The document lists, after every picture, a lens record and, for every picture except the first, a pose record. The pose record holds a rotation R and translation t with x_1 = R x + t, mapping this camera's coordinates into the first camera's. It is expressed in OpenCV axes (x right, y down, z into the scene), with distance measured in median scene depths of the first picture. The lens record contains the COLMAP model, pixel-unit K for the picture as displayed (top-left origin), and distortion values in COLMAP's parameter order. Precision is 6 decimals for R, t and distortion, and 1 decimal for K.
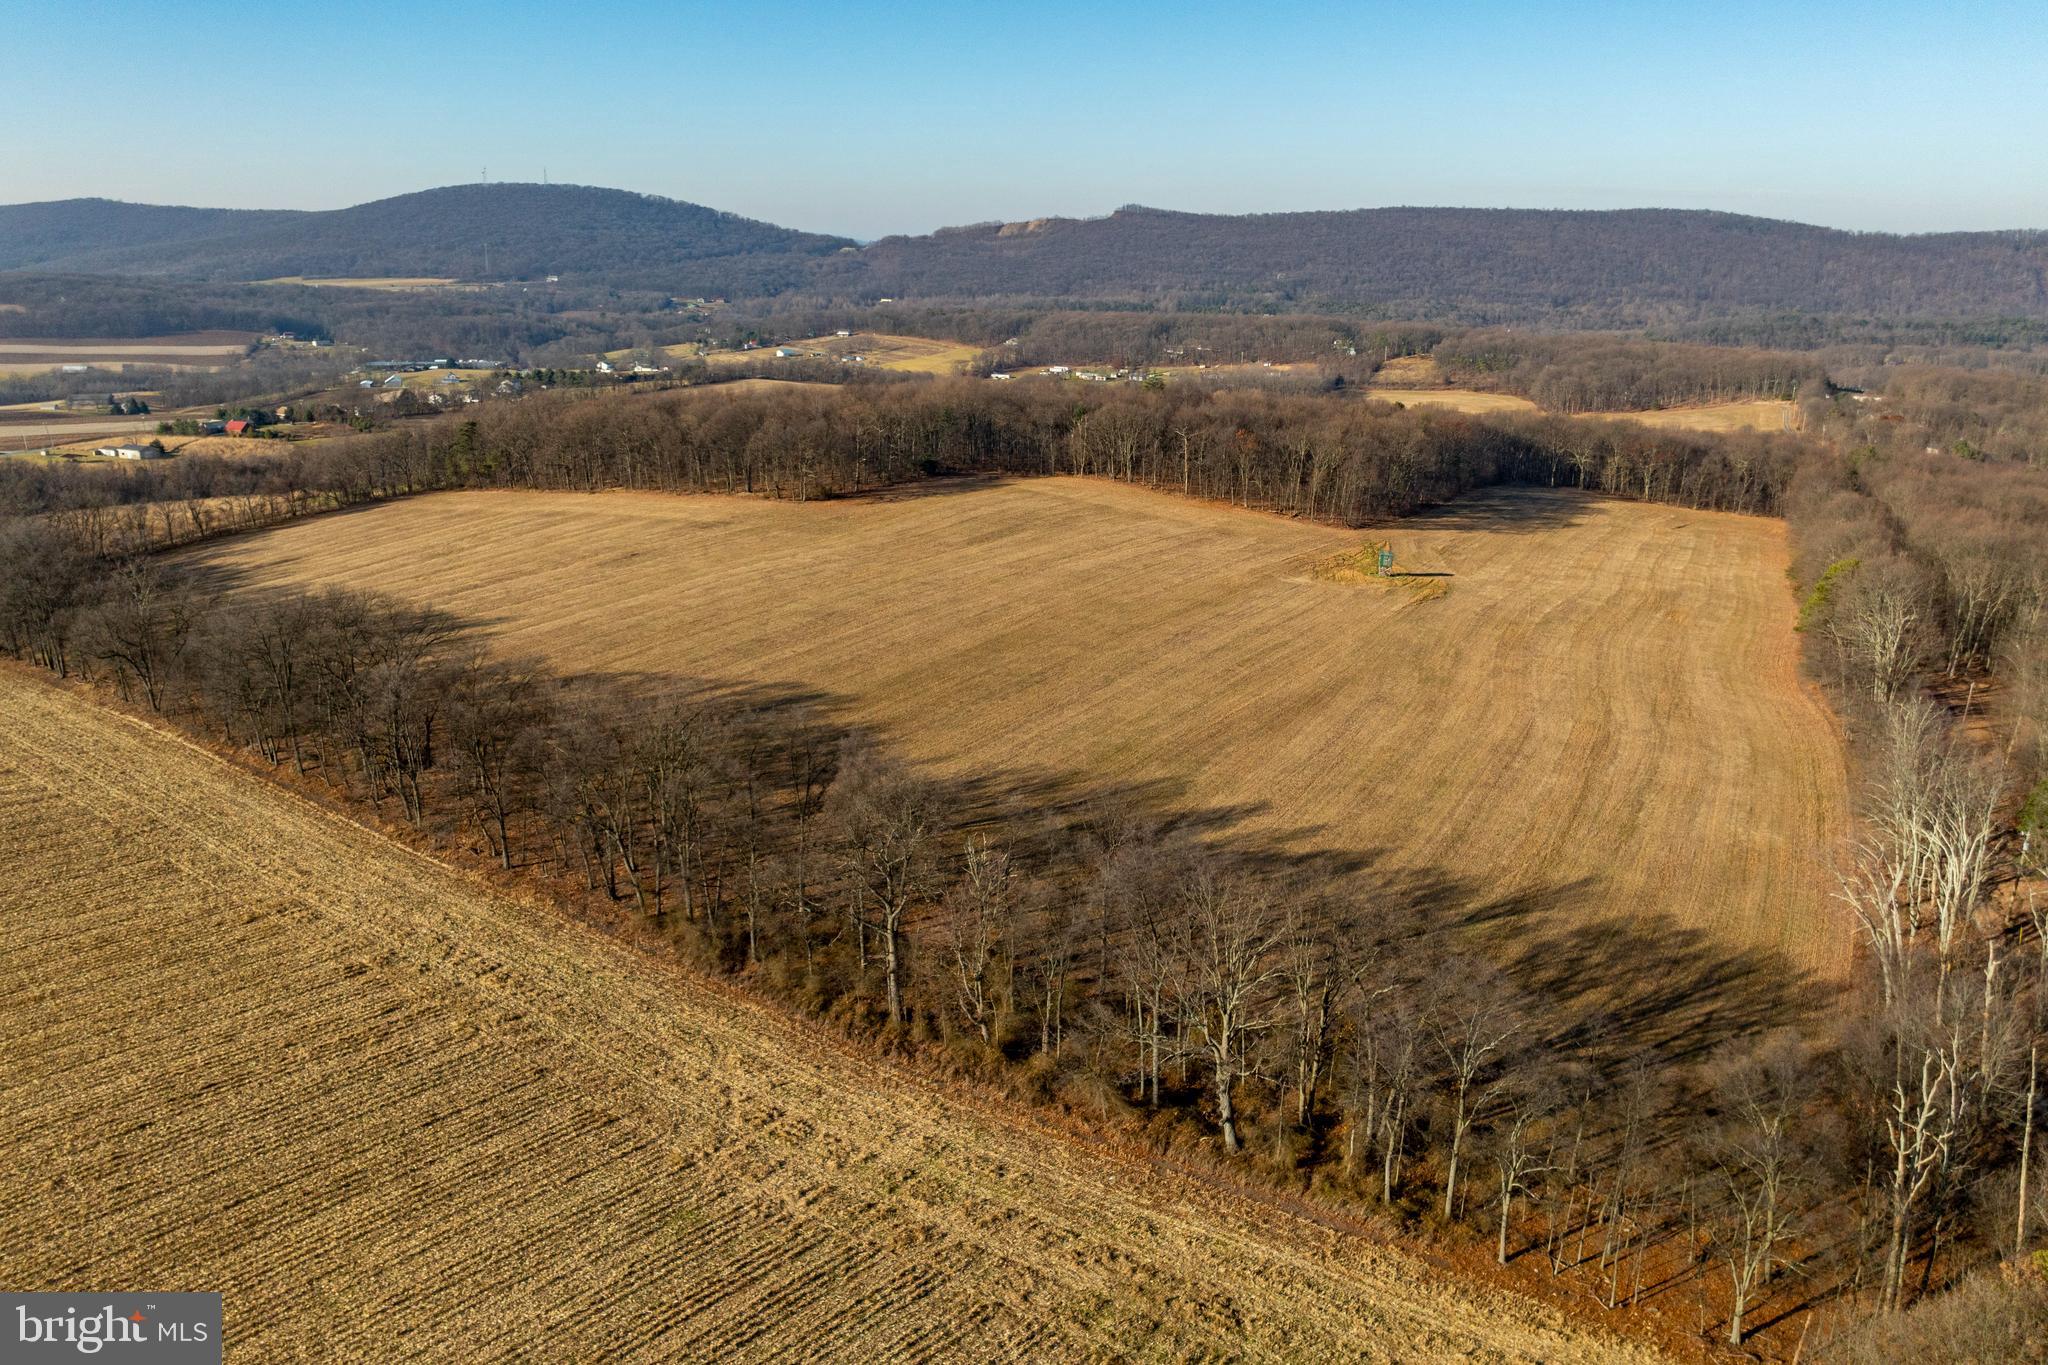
lens RADIAL K [[1452.3, 0, 1028.2], [0, 1452.3, 688.4], [0, 0, 1]] dist [-0.045599, 0.013860]
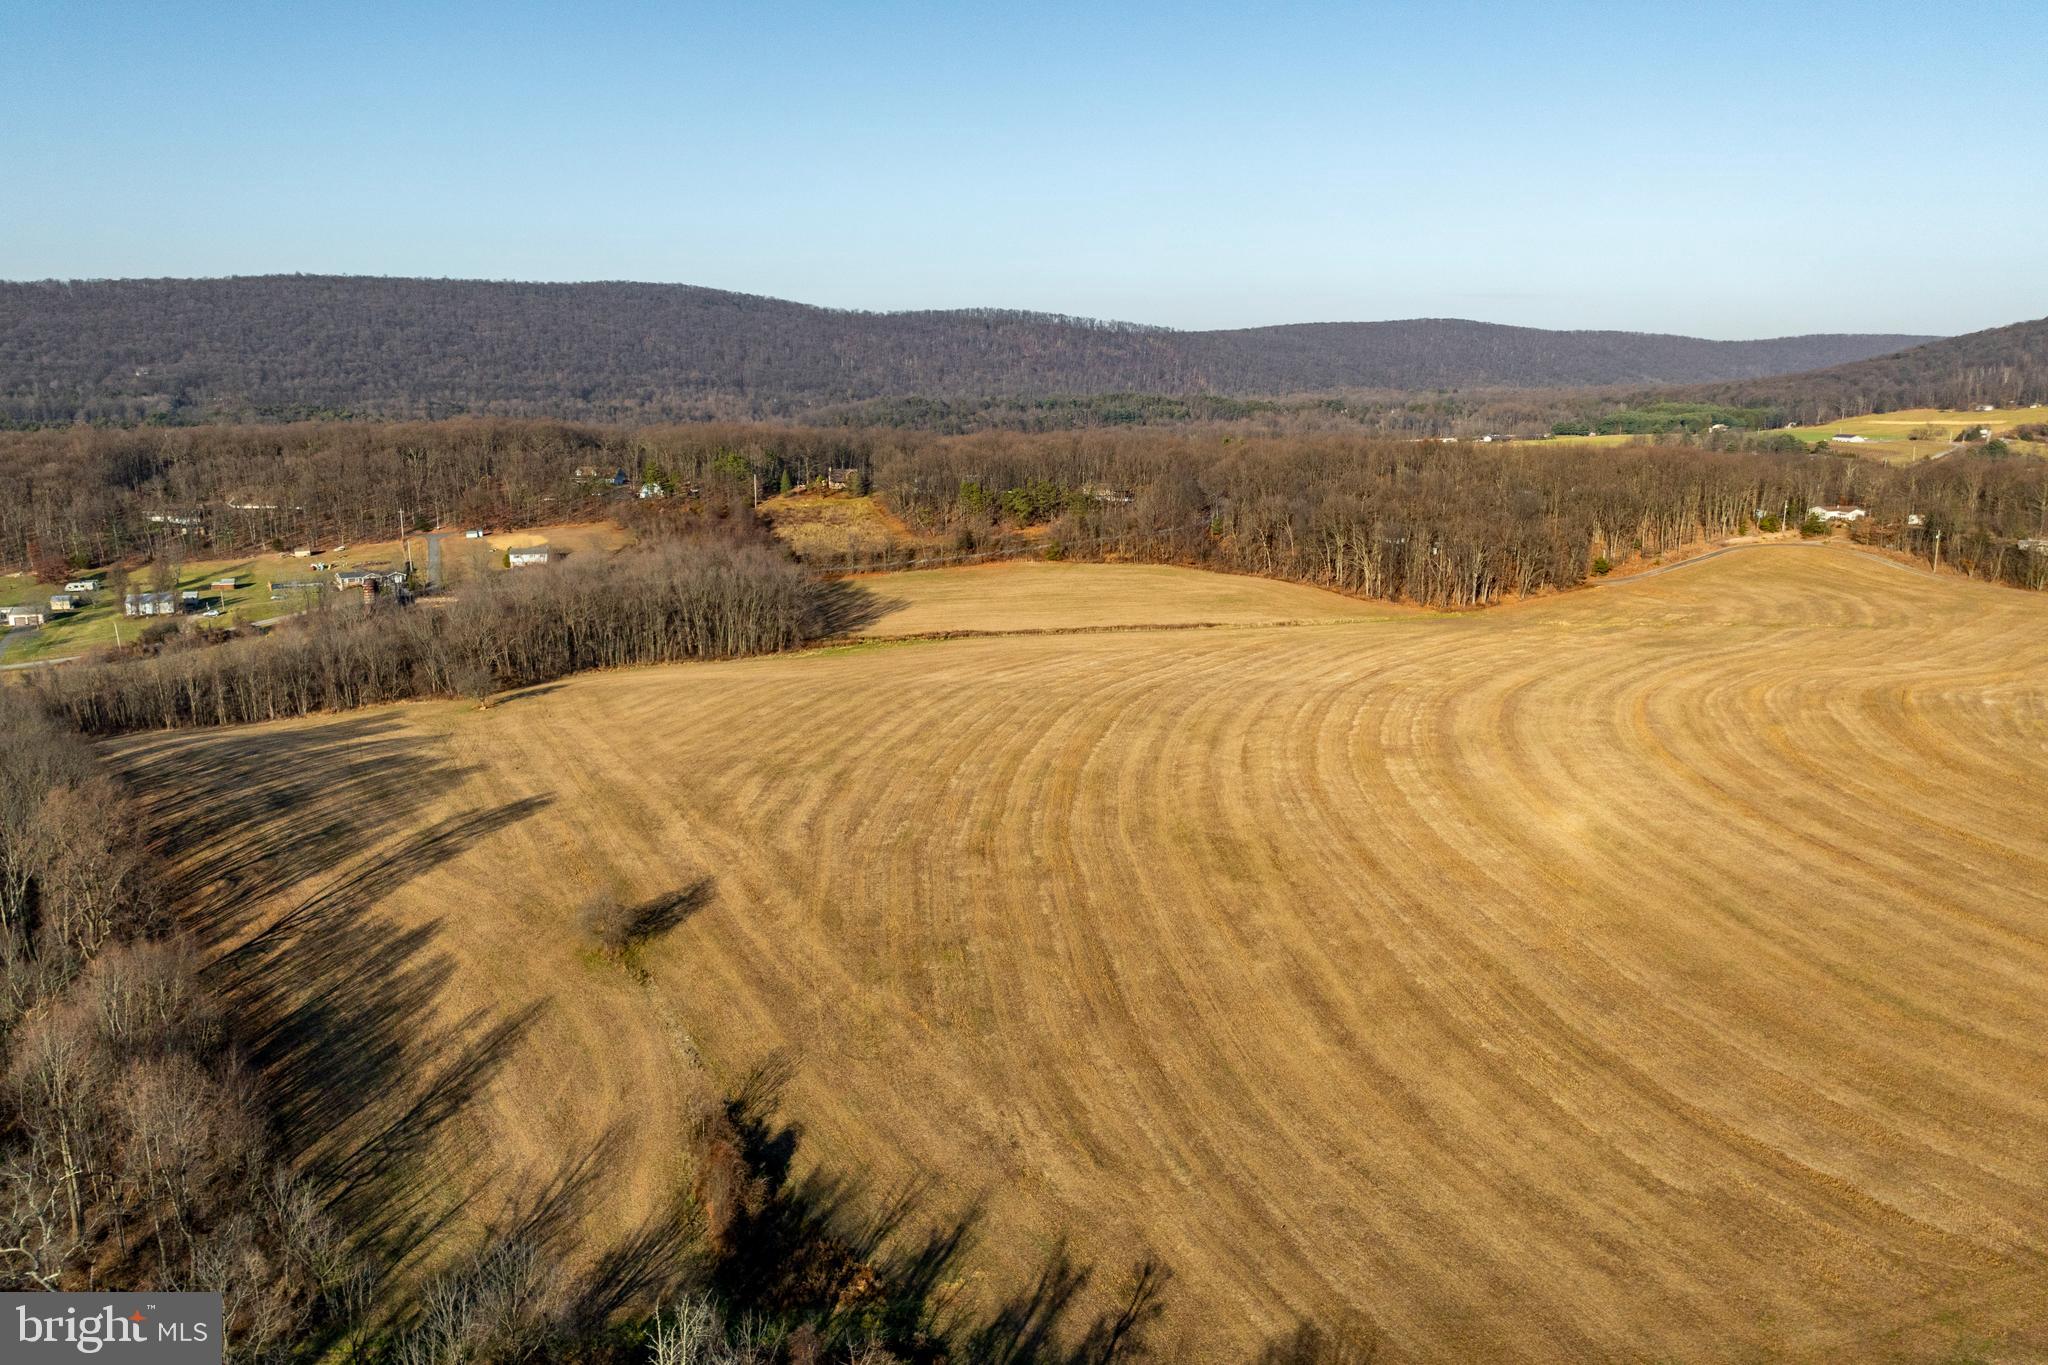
lens RADIAL K [[1452.3, 0, 1016.2], [0, 1452.3, 649.0], [0, 0, 1]] dist [-0.045599, 0.013860]
pose [[0.701893, -0.143219, 0.697735, -0.011689], [0.209669, 0.977719, -0.010228, -0.081159], [-0.680724, 0.153472, 0.716283, 0.314694]]
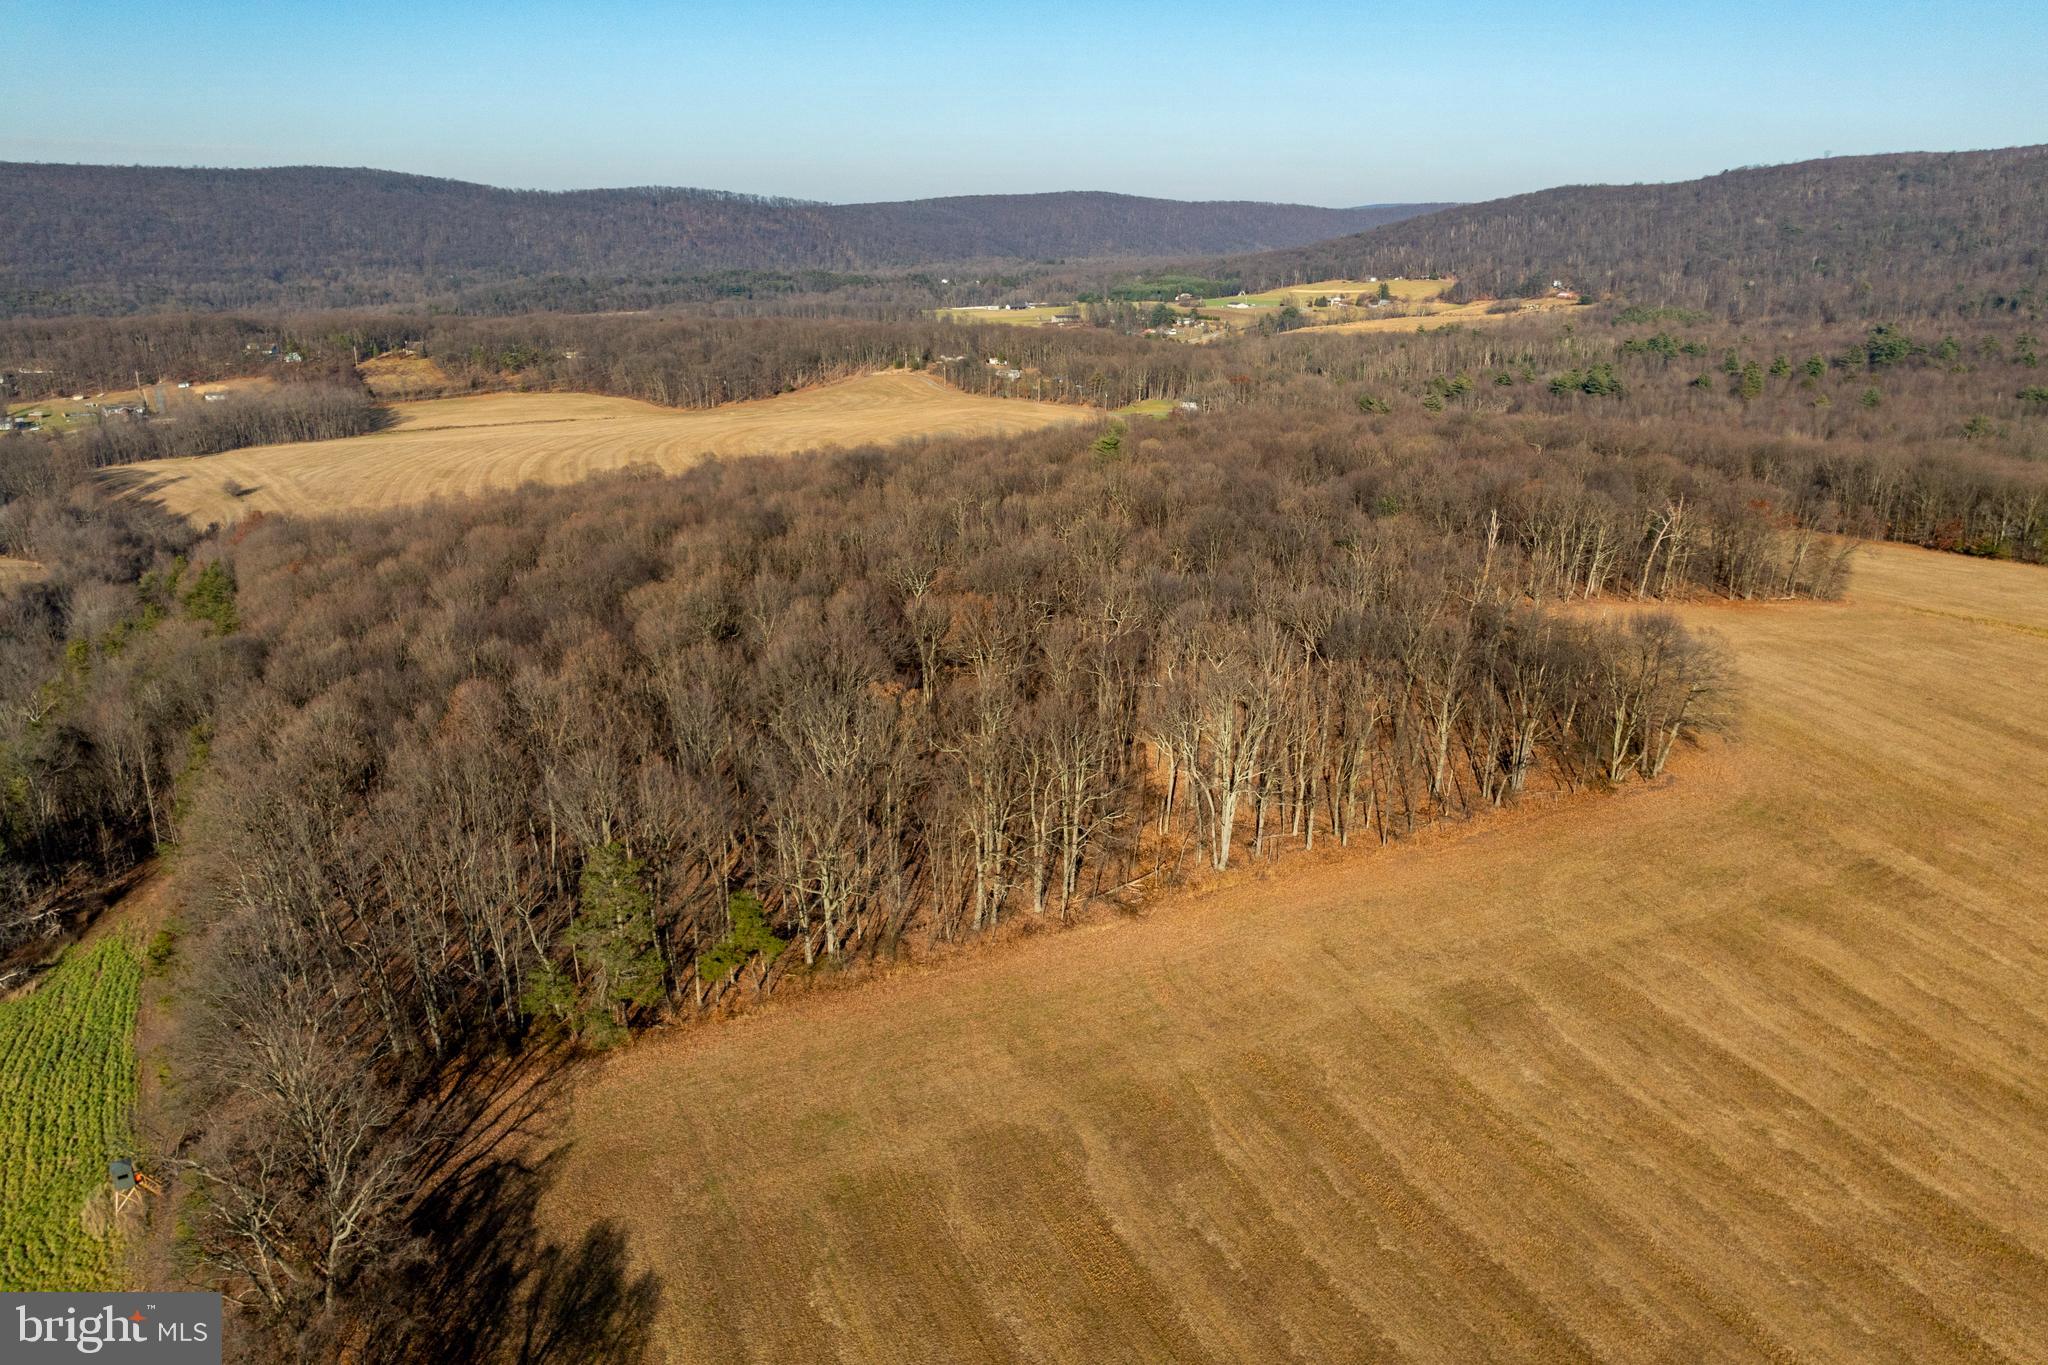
lens RADIAL K [[1452.3, 0, 1032.5], [0, 1452.3, 735.5], [0, 0, 1]] dist [-0.045599, 0.013860]
pose [[0.578124, -0.279671, 0.766523, -0.098270], [0.235618, 0.956625, 0.171325, -0.041355], [-0.781189, 0.081559, 0.618944, 0.126025]]
